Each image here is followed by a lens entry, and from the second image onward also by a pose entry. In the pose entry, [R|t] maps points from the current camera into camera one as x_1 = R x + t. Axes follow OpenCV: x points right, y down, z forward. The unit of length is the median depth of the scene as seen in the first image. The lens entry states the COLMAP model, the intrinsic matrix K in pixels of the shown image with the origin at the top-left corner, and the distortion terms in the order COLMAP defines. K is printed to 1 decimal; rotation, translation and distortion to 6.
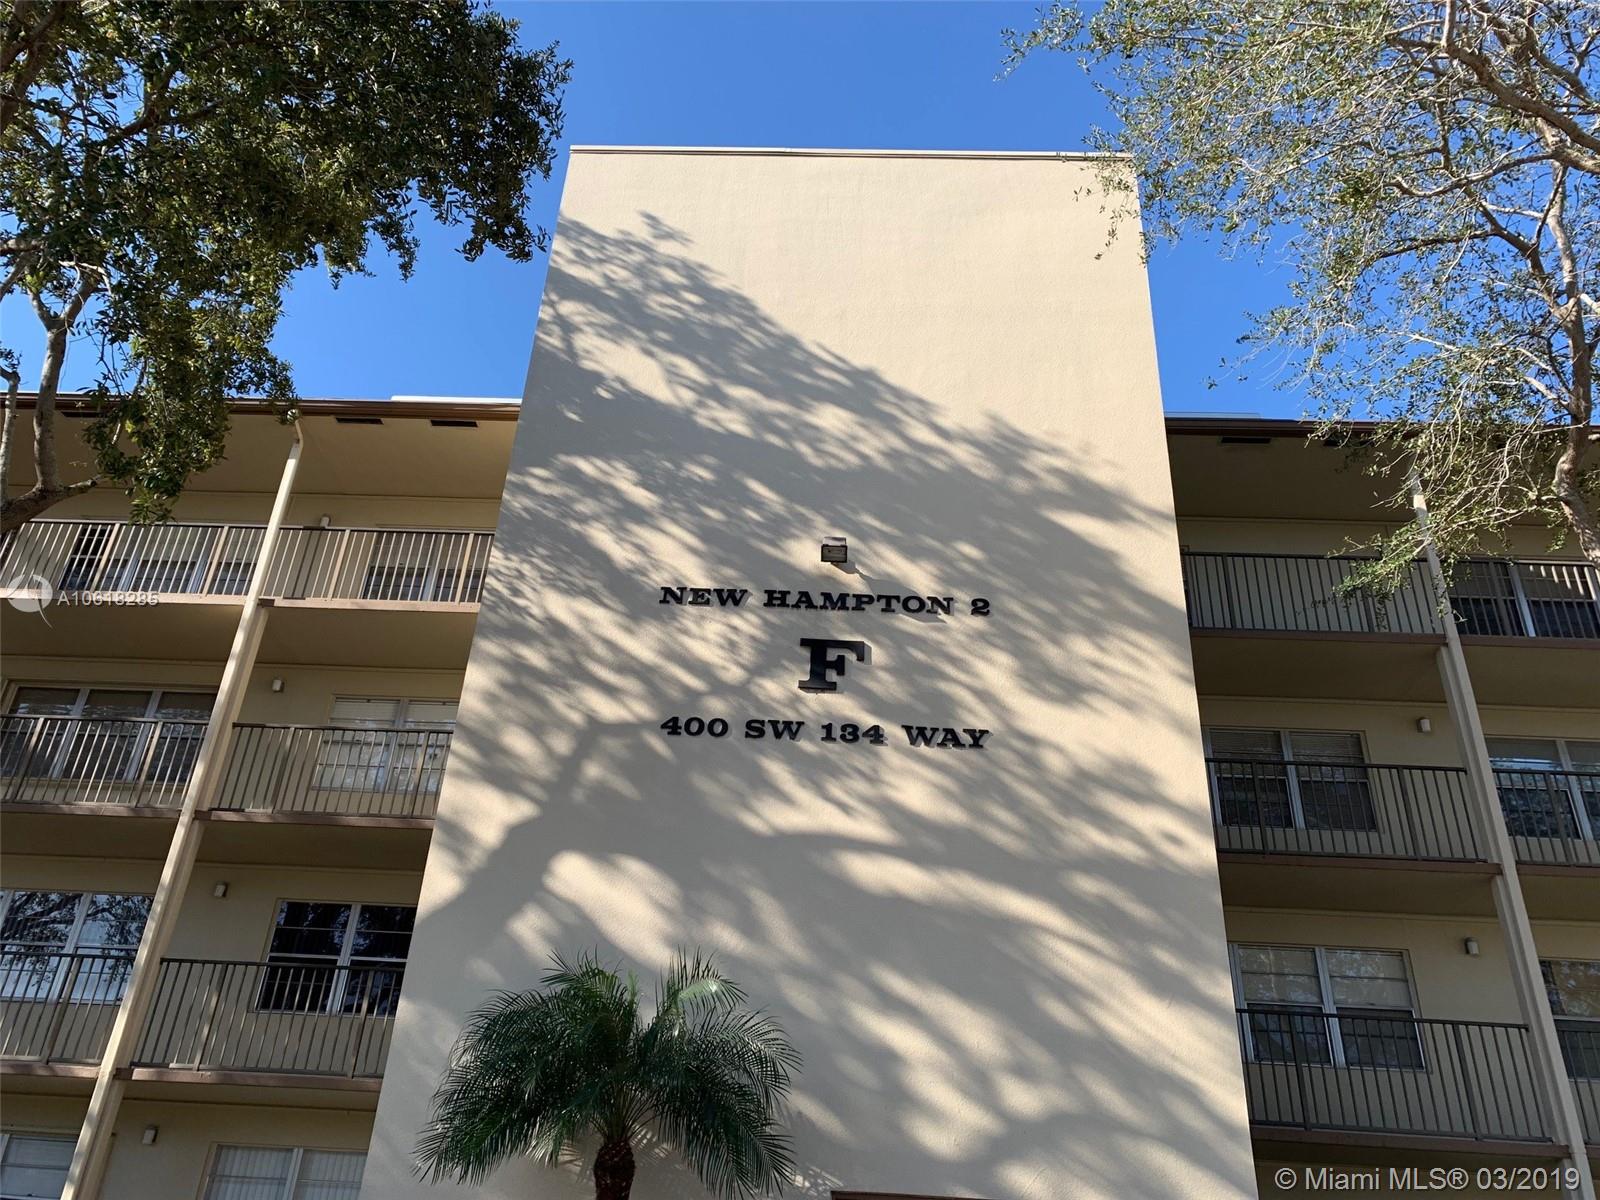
lens RADIAL K [[1213.7, 0, 795.1], [0, 1213.7, 594.5], [0, 0, 1]] dist [0.052965, -0.031568]
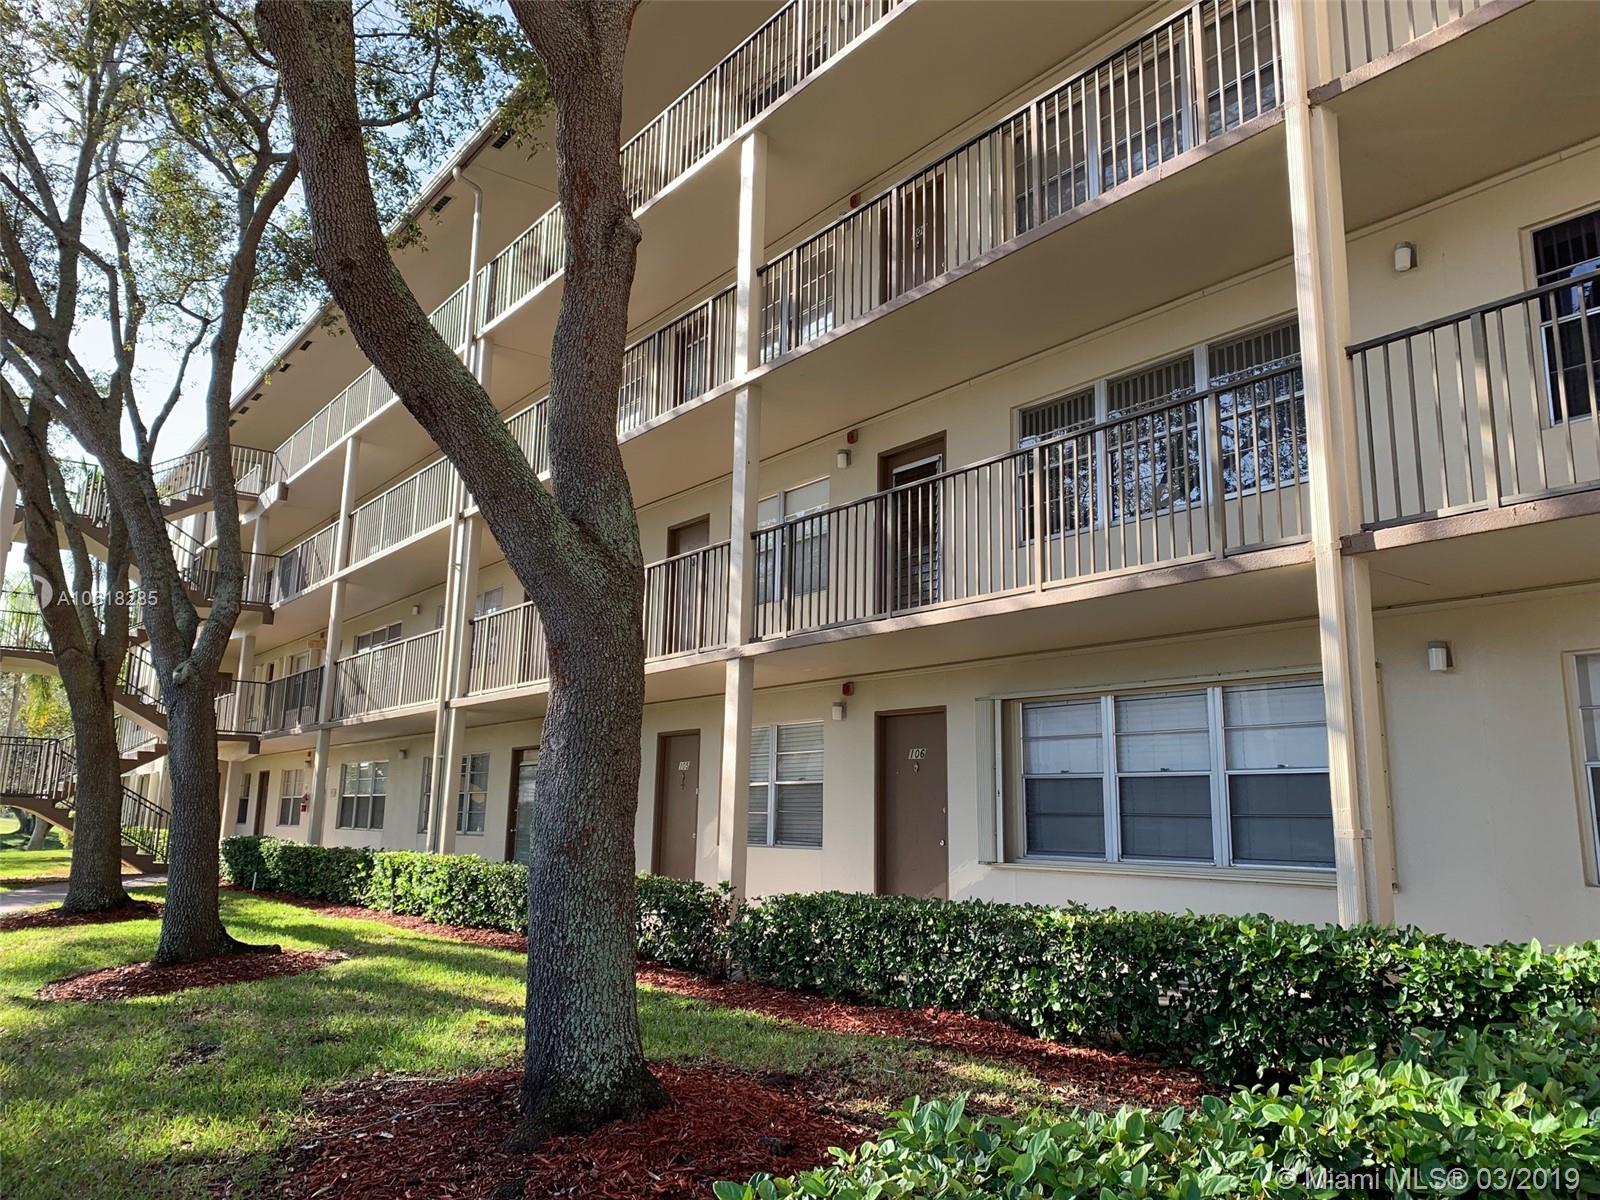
lens RADIAL K [[1213.7, 0, 796.3], [0, 1213.7, 597.2], [0, 0, 1]] dist [0.052965, -0.031568]
pose [[0.625307, -0.186994, -0.757644, -0.281868], [0.399159, 0.910893, 0.104621, 0.242745], [0.670569, -0.367841, 0.644229, 0.459884]]
